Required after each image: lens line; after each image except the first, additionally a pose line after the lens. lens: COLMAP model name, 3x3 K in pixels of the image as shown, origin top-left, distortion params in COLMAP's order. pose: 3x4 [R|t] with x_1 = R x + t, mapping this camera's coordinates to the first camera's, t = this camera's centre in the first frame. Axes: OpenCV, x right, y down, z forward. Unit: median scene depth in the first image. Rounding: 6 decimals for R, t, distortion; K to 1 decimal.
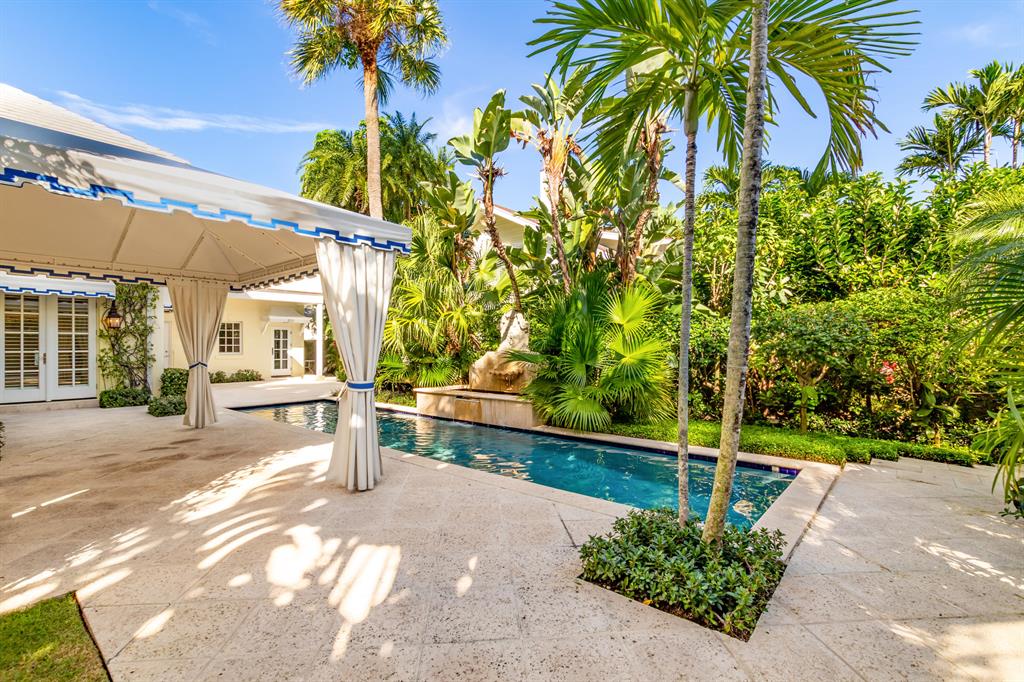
lens RADIAL K [[467.0, 0, 509.5], [0, 467.0, 344.0], [0, 0, 1]] dist [0.004706, 0.000121]
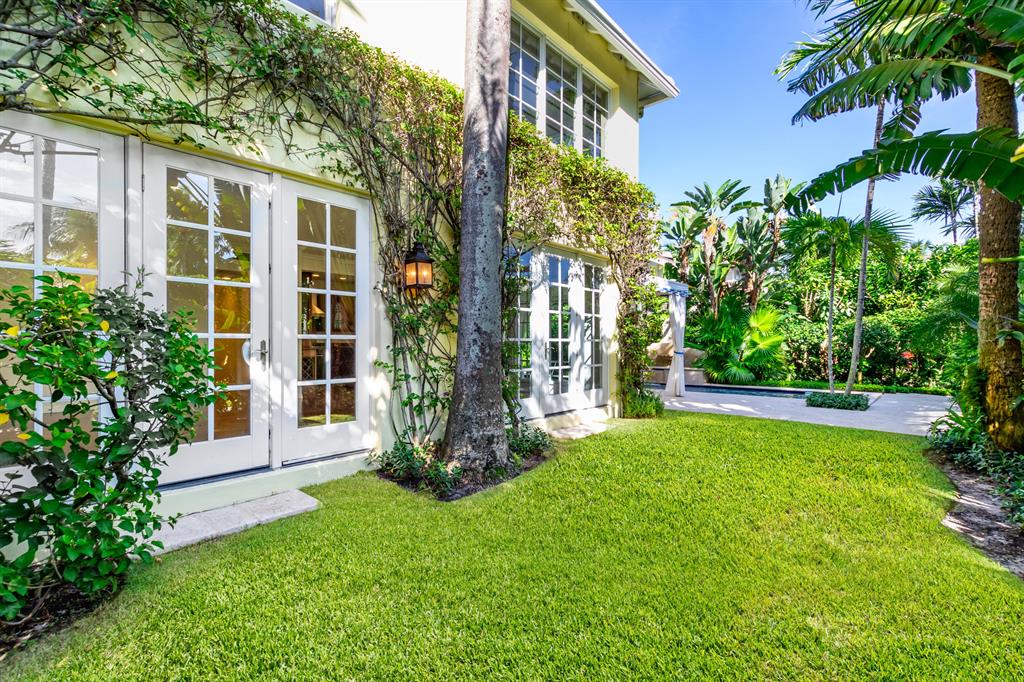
lens RADIAL K [[467.0, 0, 515.8], [0, 467.0, 342.3], [0, 0, 1]] dist [0.004706, 0.000121]
pose [[0.999826, 0.000402, -0.018676, -0.686601], [-0.000351, 0.999996, 0.002737, 0.012841], [0.018677, -0.002730, 0.999822, -0.867452]]
